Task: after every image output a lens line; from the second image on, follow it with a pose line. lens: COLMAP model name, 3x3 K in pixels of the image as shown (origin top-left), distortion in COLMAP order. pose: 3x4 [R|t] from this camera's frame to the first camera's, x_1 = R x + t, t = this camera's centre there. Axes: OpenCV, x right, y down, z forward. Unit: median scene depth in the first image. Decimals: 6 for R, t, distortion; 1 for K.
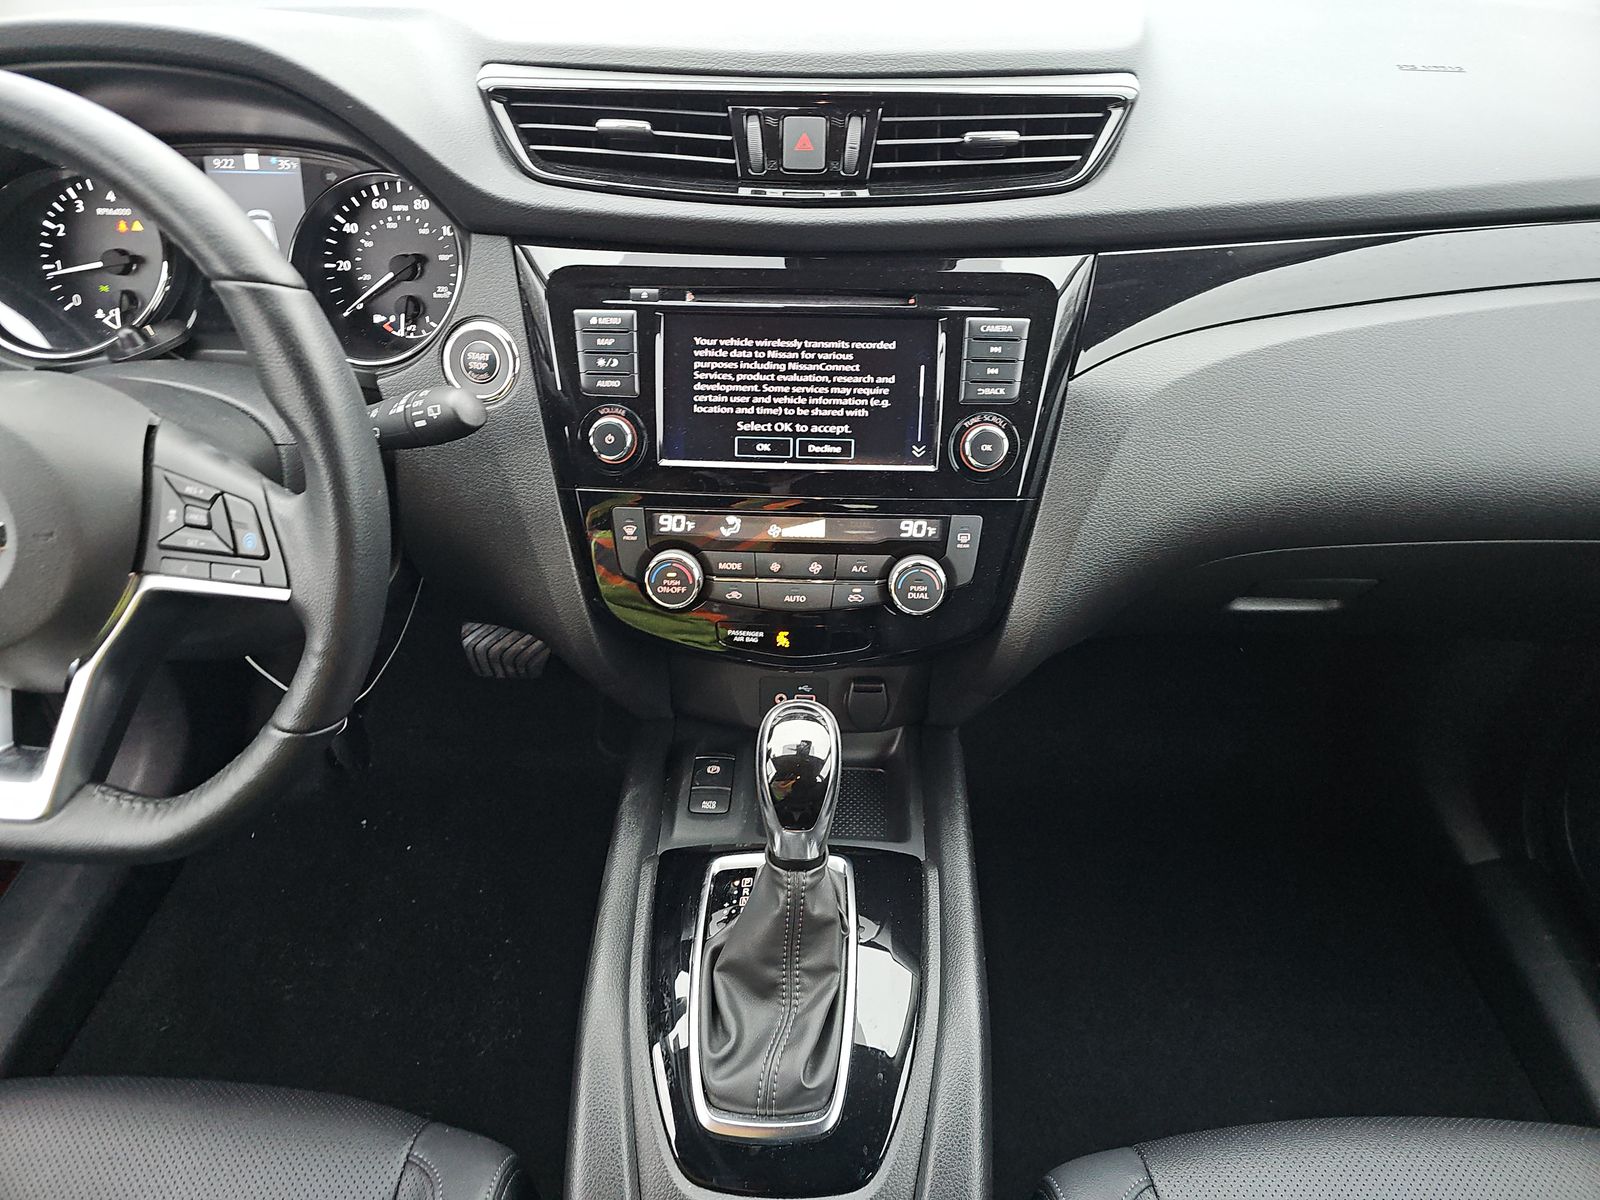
lens RADIAL K [[1069.0, 0, 813.2], [0, 1069.0, 600.3], [0, 0, 1]] dist [0.038903, -0.038229]
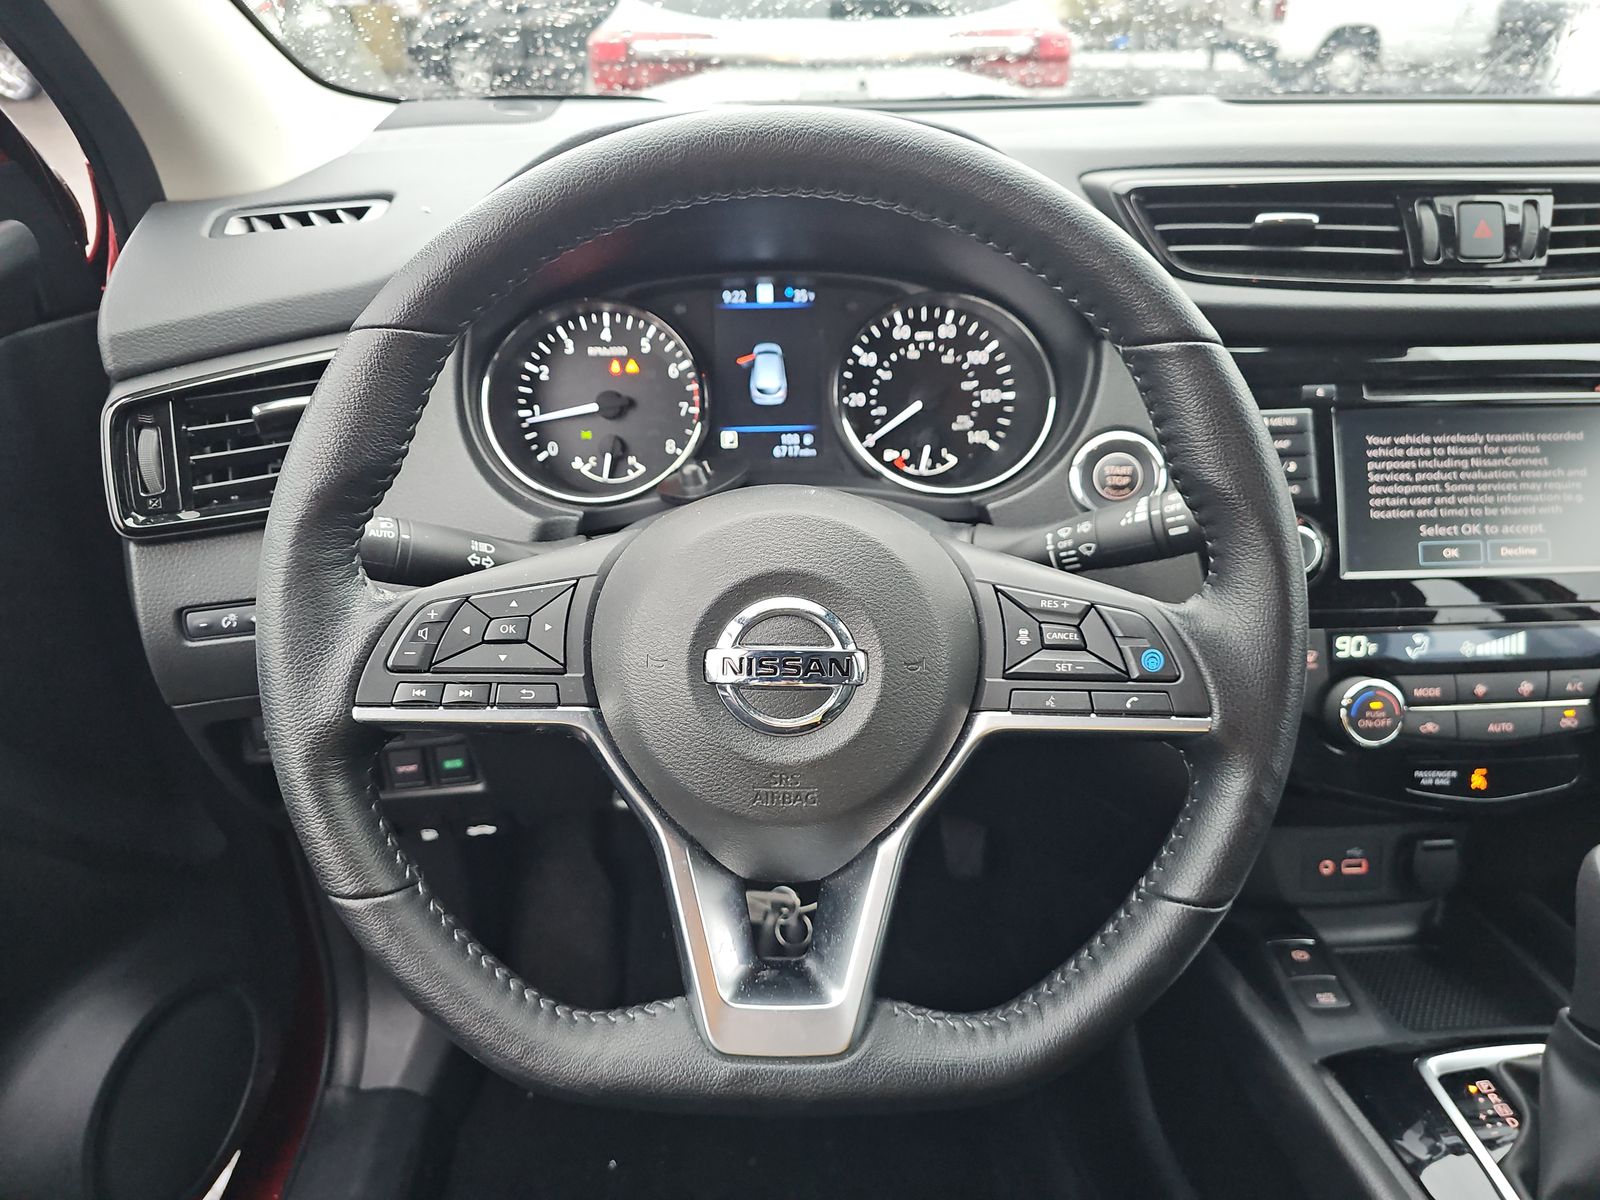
lens RADIAL K [[1069.0, 0, 786.7], [0, 1069.0, 579.1], [0, 0, 1]] dist [0.038903, -0.038229]
pose [[0.995533, -0.049615, 0.080323, -0.651682], [0.065790, 0.974767, -0.213308, 0.029811], [-0.067713, 0.217640, 0.973677, 0.178372]]
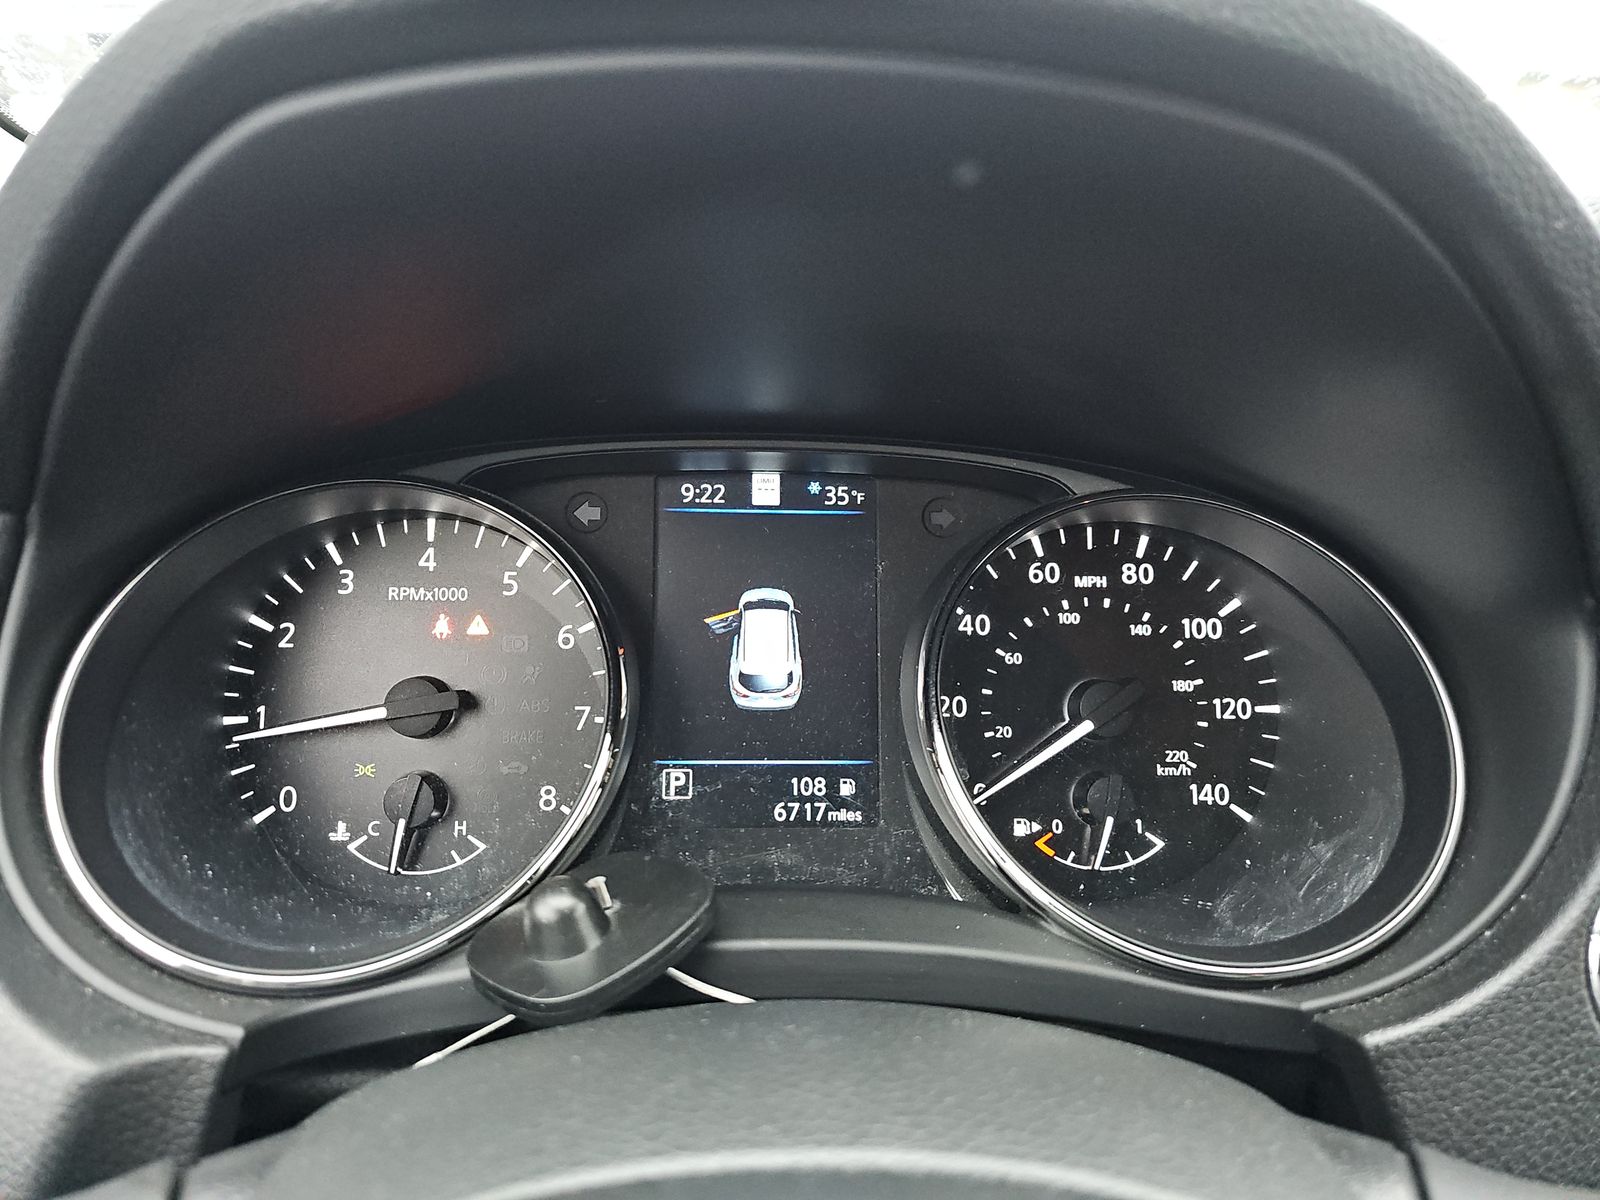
lens RADIAL K [[1069.0, 0, 772.3], [0, 1069.0, 610.6], [0, 0, 1]] dist [0.038903, -0.038229]
pose [[0.996011, -0.003721, 0.089158, -0.618129], [0.039489, 0.914355, -0.402983, -0.199865], [-0.080022, 0.404896, 0.910854, 0.680861]]
